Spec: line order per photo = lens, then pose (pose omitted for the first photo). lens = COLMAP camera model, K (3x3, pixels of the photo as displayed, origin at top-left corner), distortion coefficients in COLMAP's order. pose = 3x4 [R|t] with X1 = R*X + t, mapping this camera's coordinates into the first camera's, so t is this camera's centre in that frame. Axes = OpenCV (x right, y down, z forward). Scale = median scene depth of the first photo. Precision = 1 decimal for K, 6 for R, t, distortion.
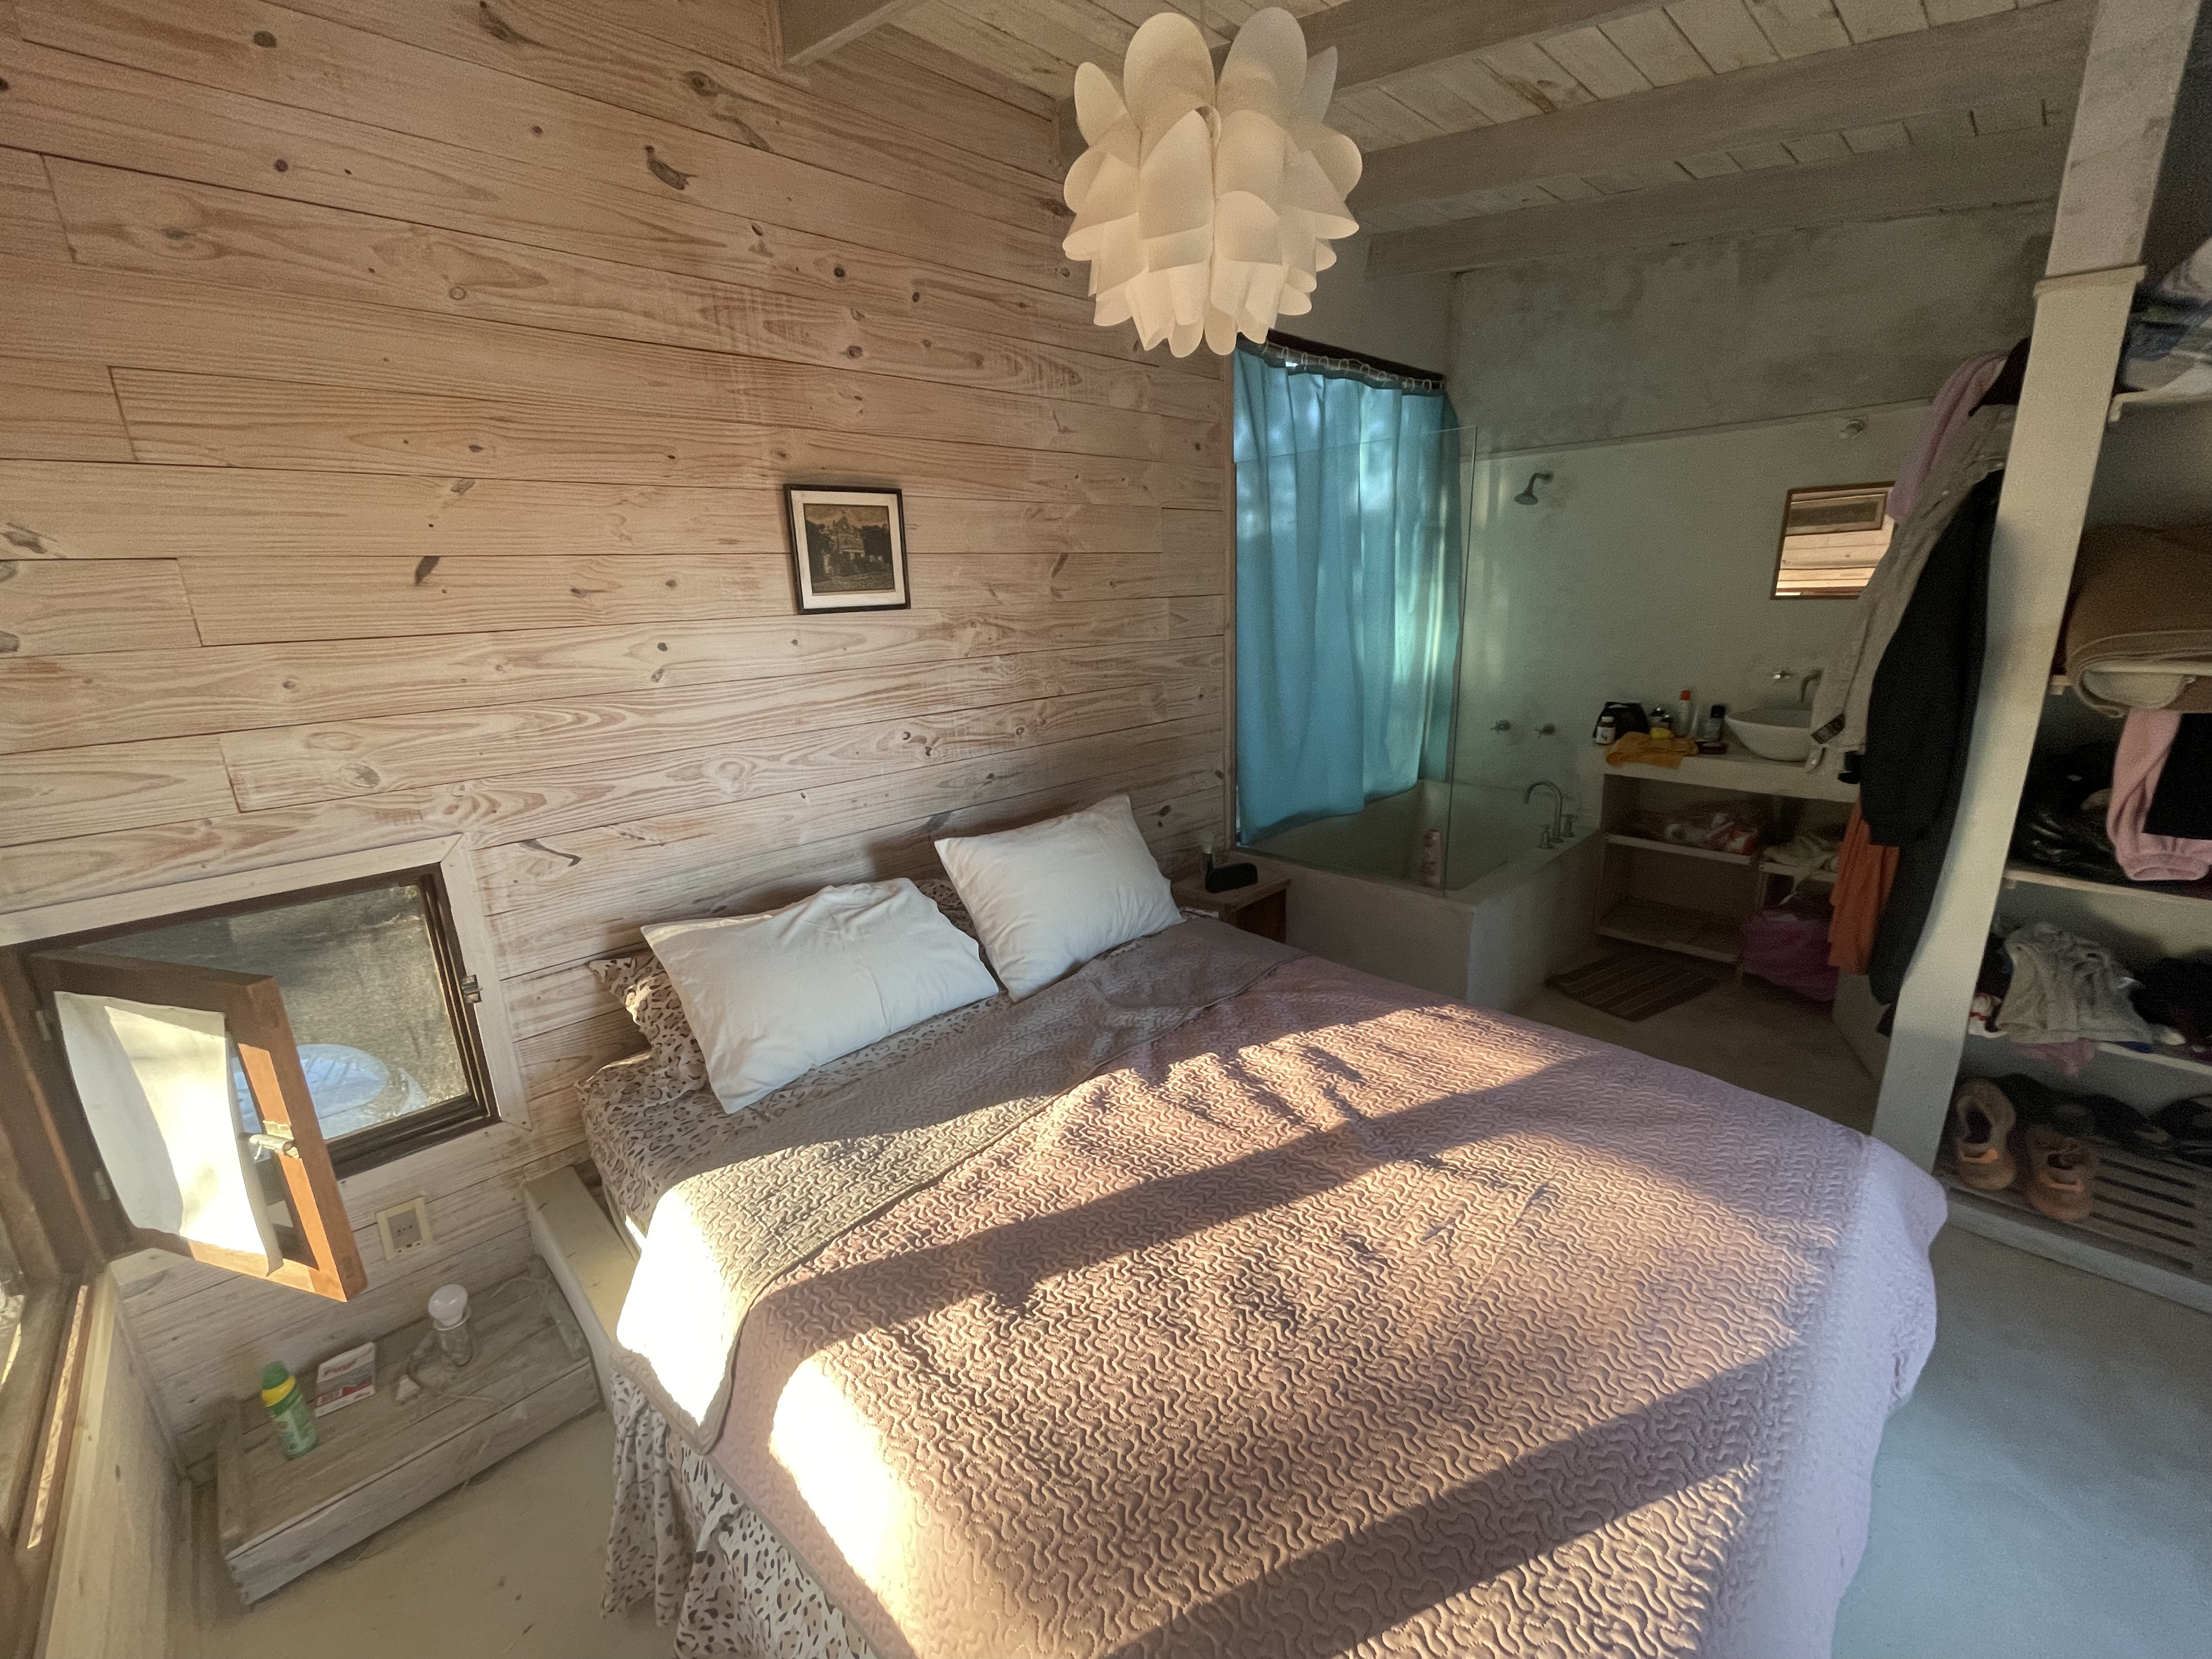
lens RADIAL K [[896.0, 0, 1098.5], [0, 896.0, 829.9], [0, 0, 1]] dist [-0.003727, 0.000259]
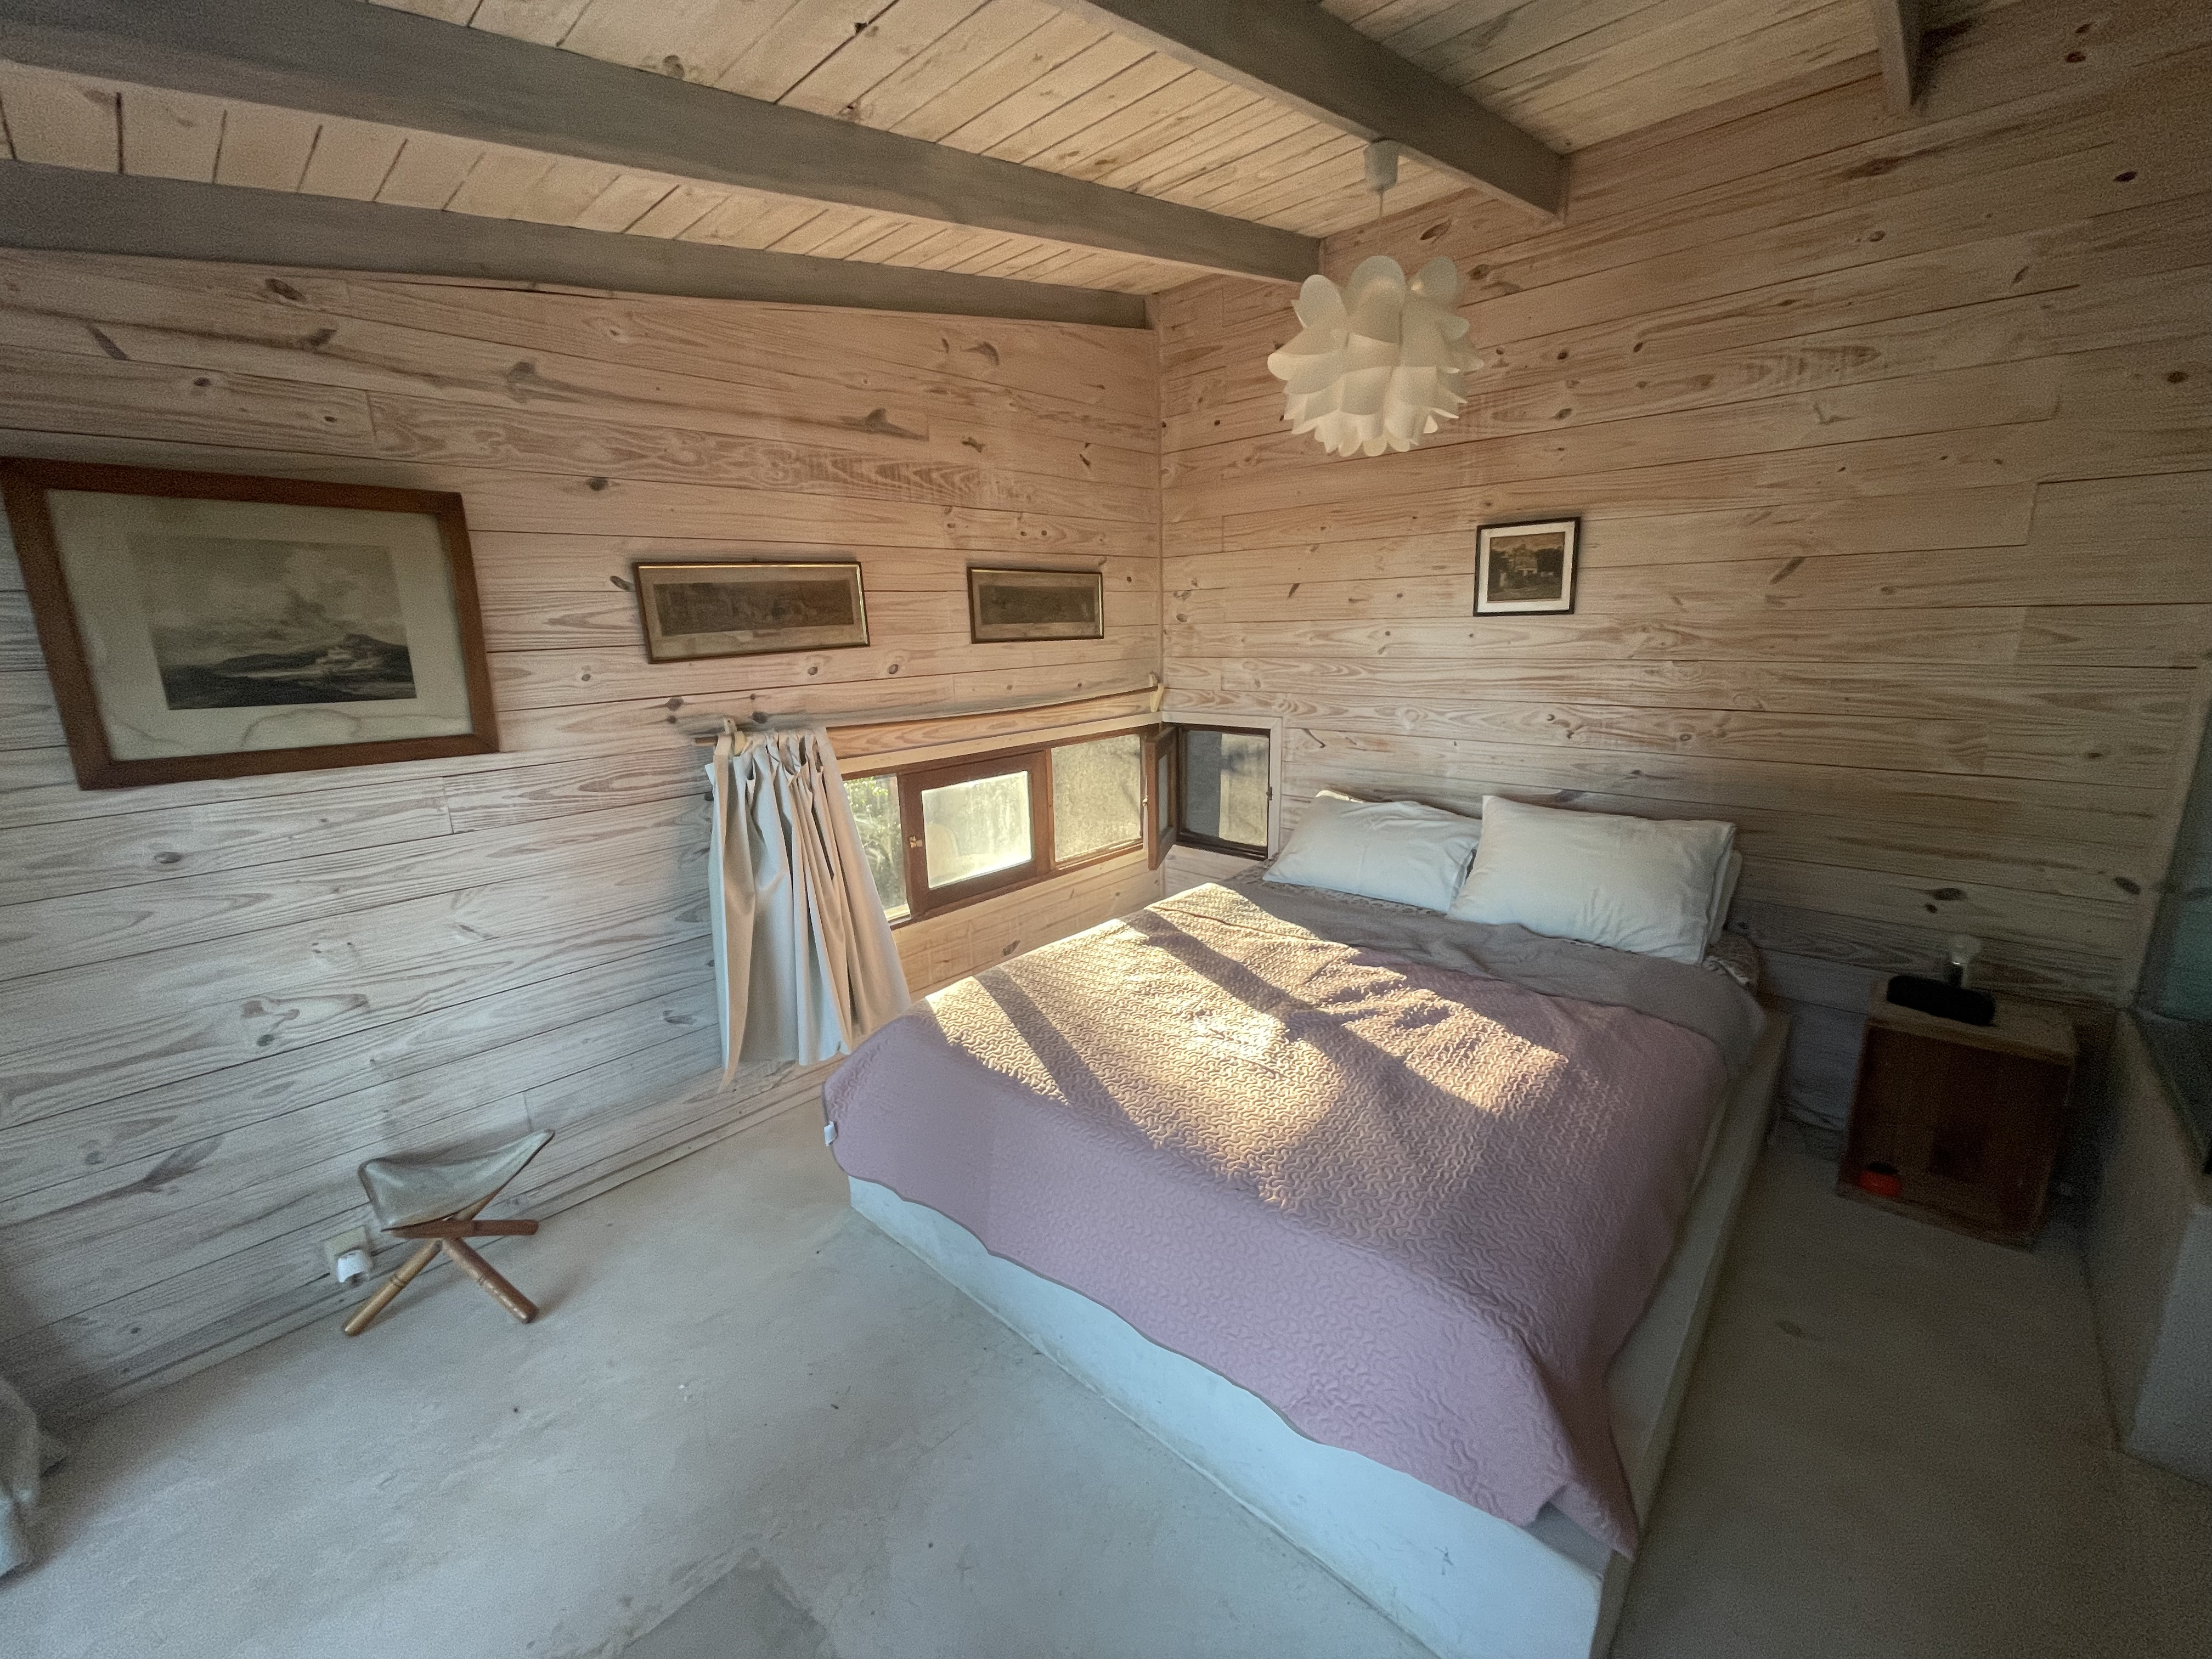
lens RADIAL K [[896.0, 0, 1099.1], [0, 896.0, 822.0], [0, 0, 1]] dist [-0.003727, 0.000259]
pose [[0.060701, 0.260934, -0.963446, 1.125831], [-0.230332, 0.942838, 0.240840, -0.144849], [0.971217, 0.207293, 0.117333, 0.340859]]
